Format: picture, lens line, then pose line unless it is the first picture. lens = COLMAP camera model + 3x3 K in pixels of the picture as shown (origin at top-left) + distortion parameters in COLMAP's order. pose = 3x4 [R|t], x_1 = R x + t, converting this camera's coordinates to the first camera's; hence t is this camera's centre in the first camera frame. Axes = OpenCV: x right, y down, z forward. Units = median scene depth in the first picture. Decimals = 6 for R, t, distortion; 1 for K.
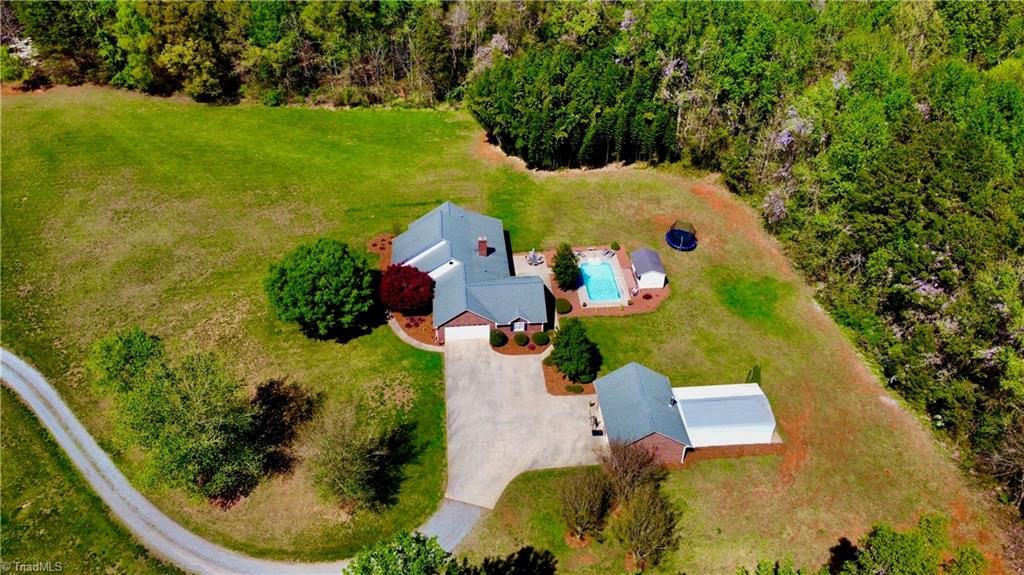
lens RADIAL K [[763.2, 0, 512.0], [0, 763.2, 287.5], [0, 0, 1]] dist [0.013492, -0.005390]
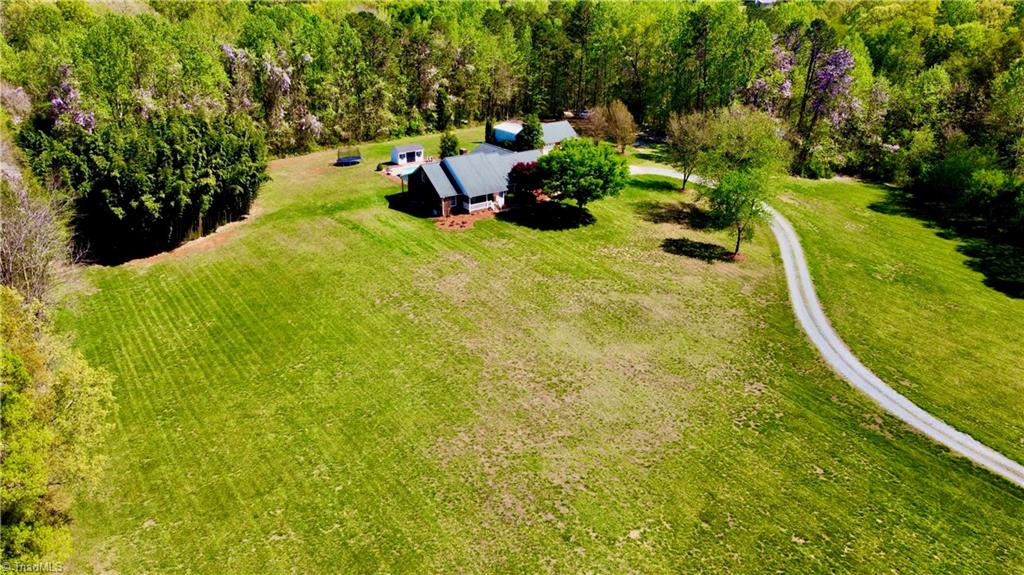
lens RADIAL K [[763.2, 0, 512.0], [0, 763.2, 287.5], [0, 0, 1]] dist [0.013492, -0.005390]
pose [[-0.491957, -0.347609, 0.798214, -1.144564], [0.534864, 0.602743, 0.592133, -0.621248], [-0.686949, 0.718240, -0.110600, 1.279230]]
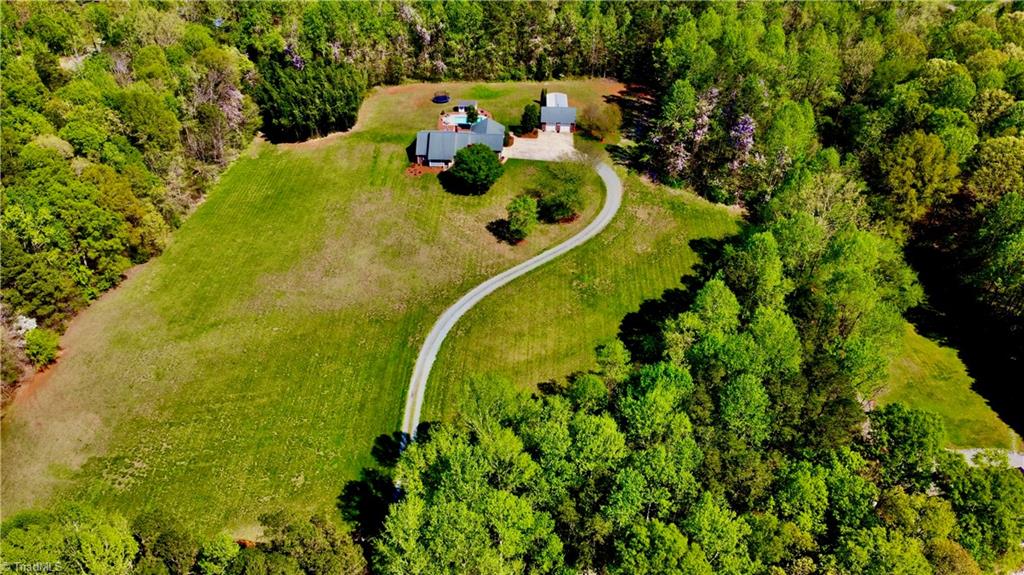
lens RADIAL K [[763.2, 0, 512.0], [0, 763.2, 287.5], [0, 0, 1]] dist [0.013492, -0.005390]
pose [[0.113568, -0.629439, 0.768706, -1.930054], [0.598644, 0.660842, 0.452674, -0.631240], [-0.792923, 0.408772, 0.451861, 0.138838]]
